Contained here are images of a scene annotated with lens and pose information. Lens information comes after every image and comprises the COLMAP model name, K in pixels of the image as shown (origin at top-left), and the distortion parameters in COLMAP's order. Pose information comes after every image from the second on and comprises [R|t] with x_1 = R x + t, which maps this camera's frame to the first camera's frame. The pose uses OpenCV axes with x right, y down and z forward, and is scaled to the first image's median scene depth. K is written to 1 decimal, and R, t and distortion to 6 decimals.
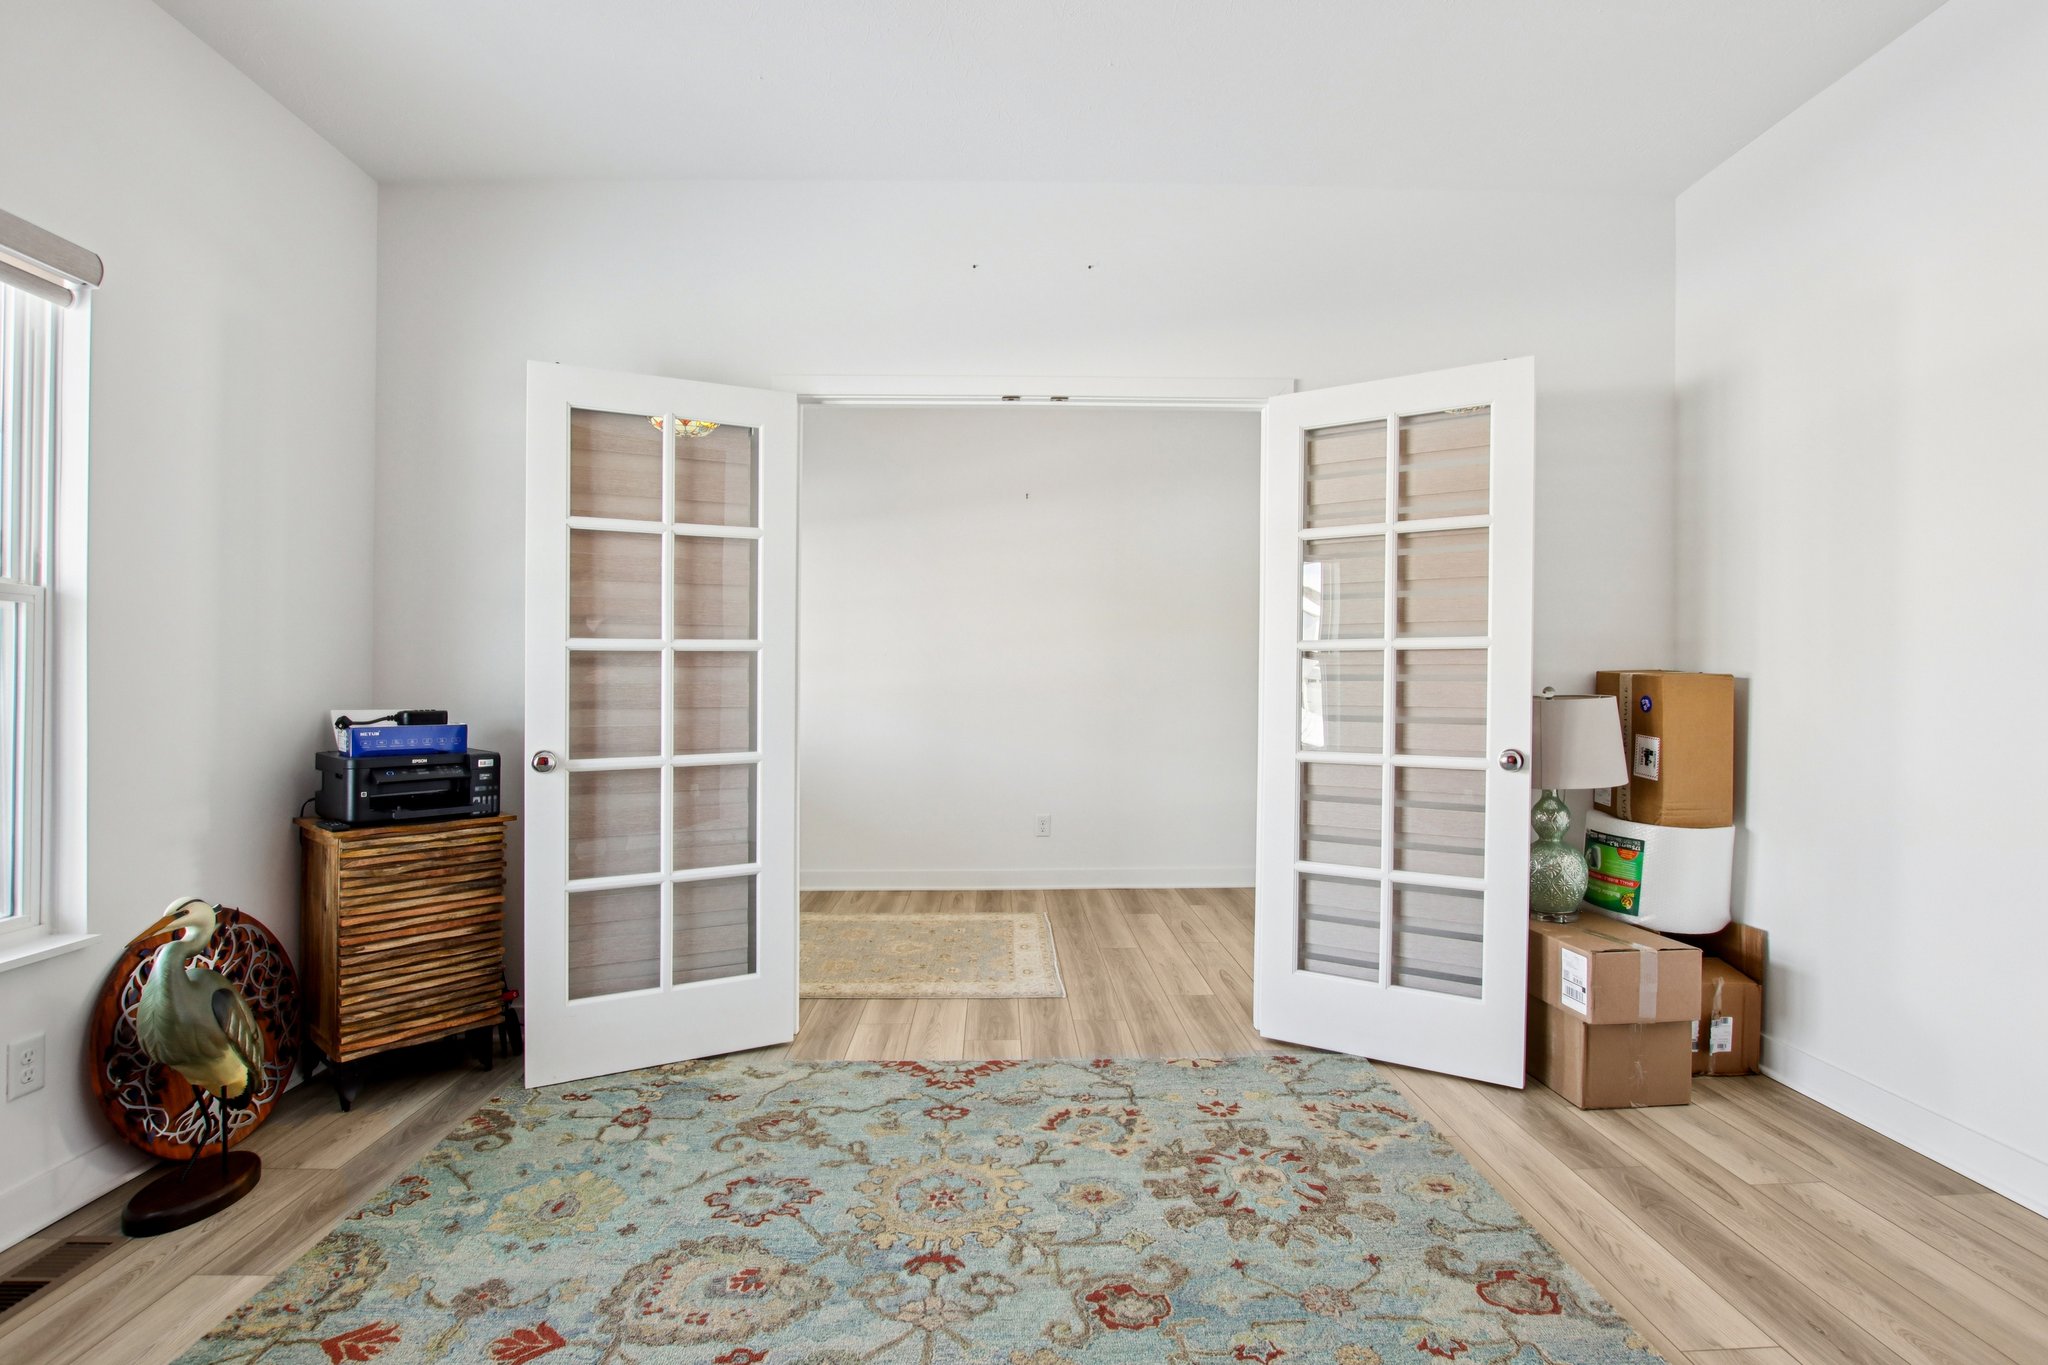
lens RADIAL K [[966.5, 0, 1025.0], [0, 966.5, 688.4], [0, 0, 1]] dist [-0.039664, 0.009207]
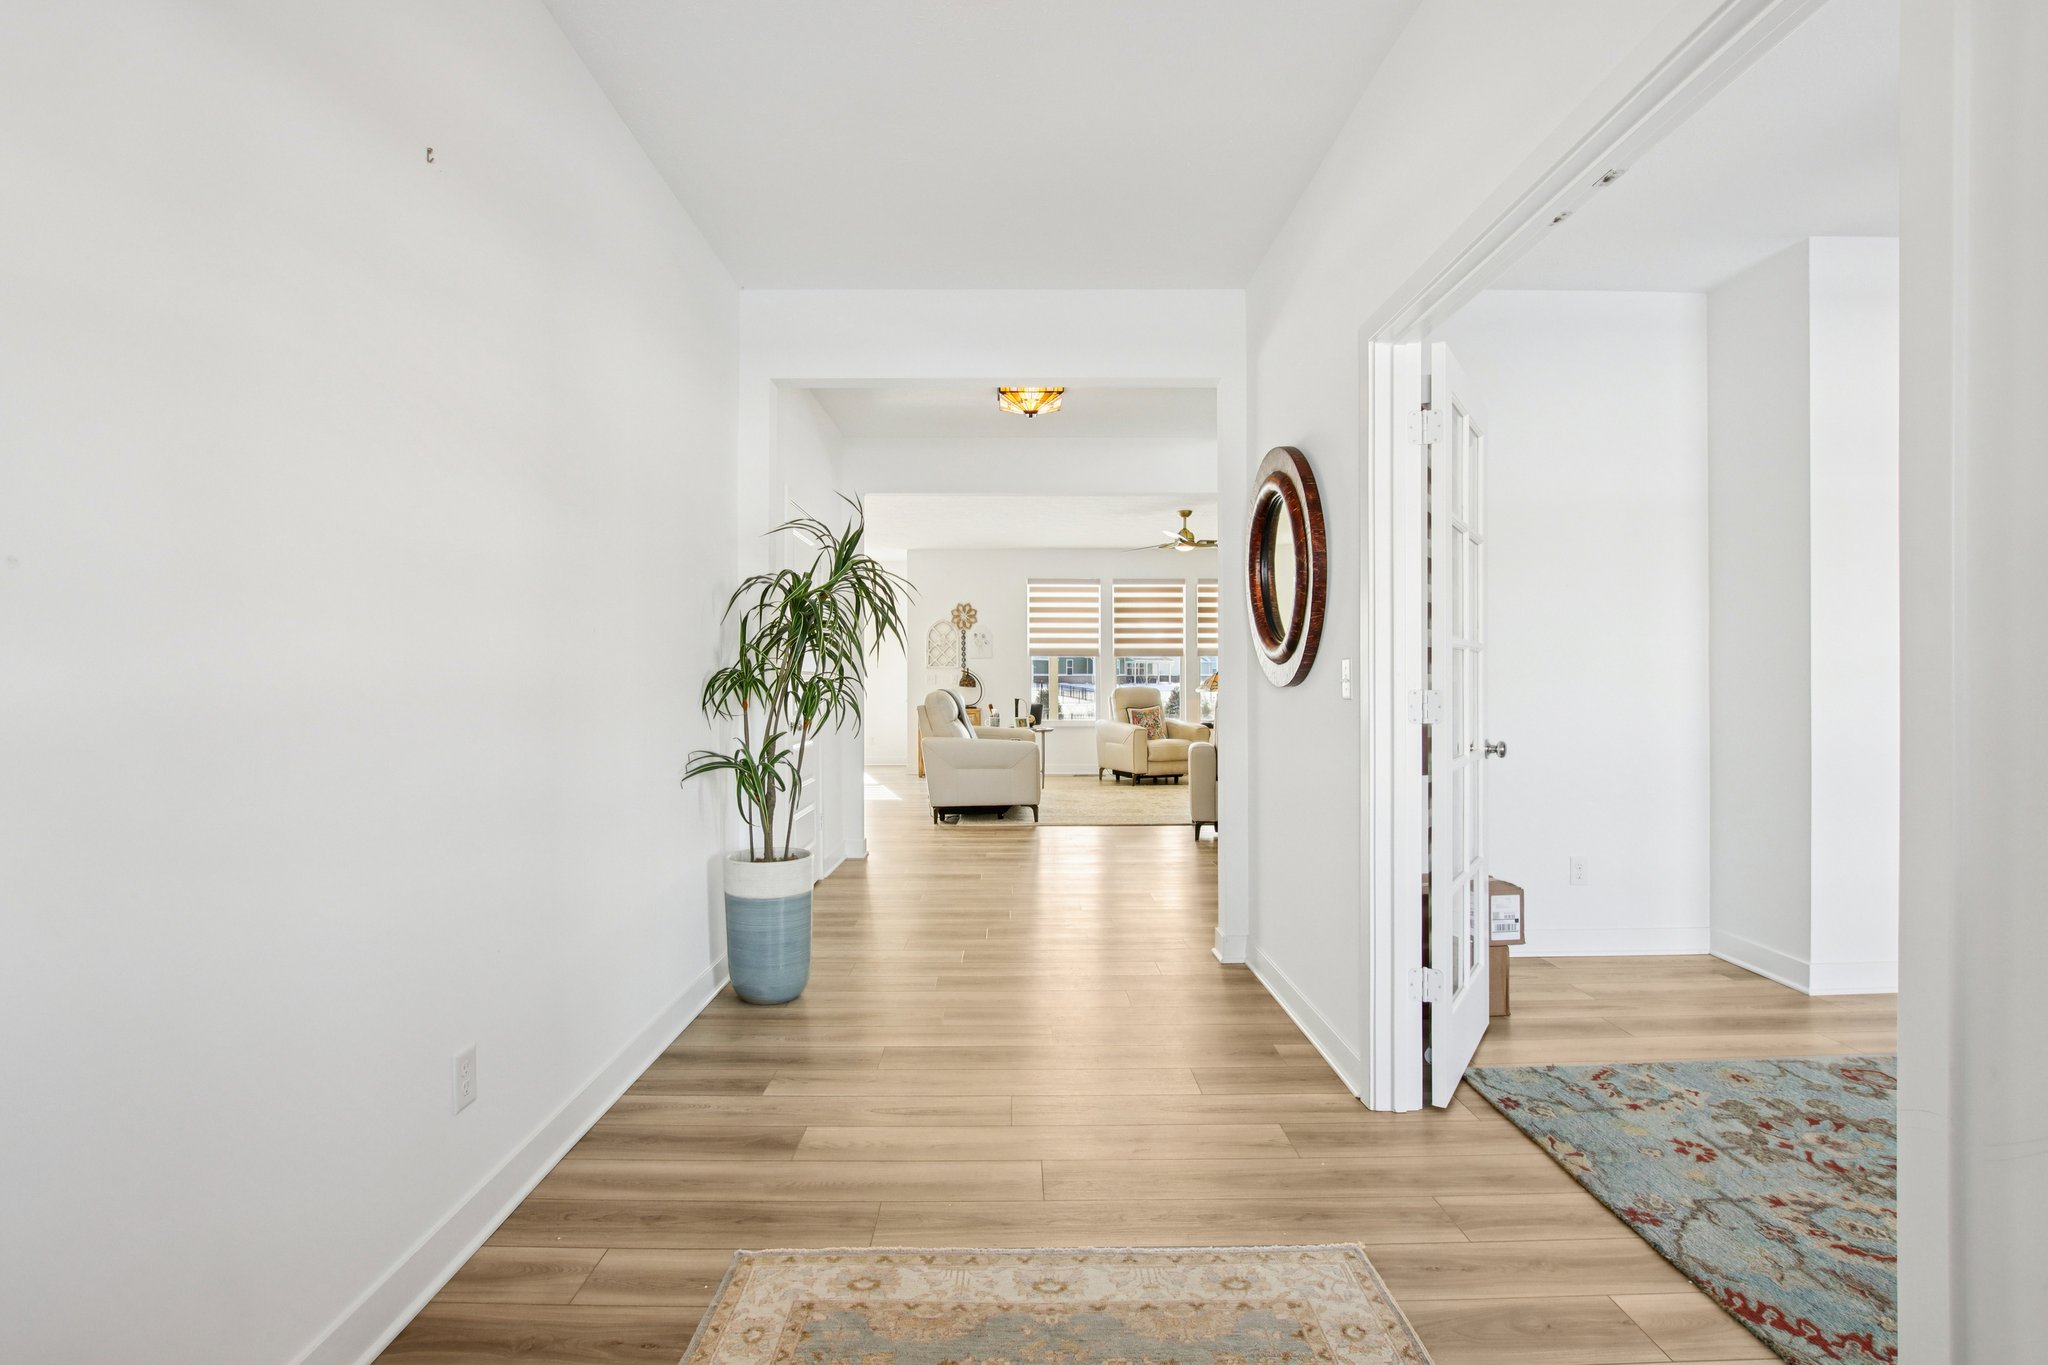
lens RADIAL K [[966.5, 0, 1025.0], [0, 966.5, 688.4], [0, 0, 1]] dist [-0.039664, 0.009207]
pose [[0.003902, -0.004280, 0.999983, -0.736795], [0.004181, 0.999982, 0.004263, -0.004814], [-0.999984, 0.004165, 0.003919, 1.739337]]
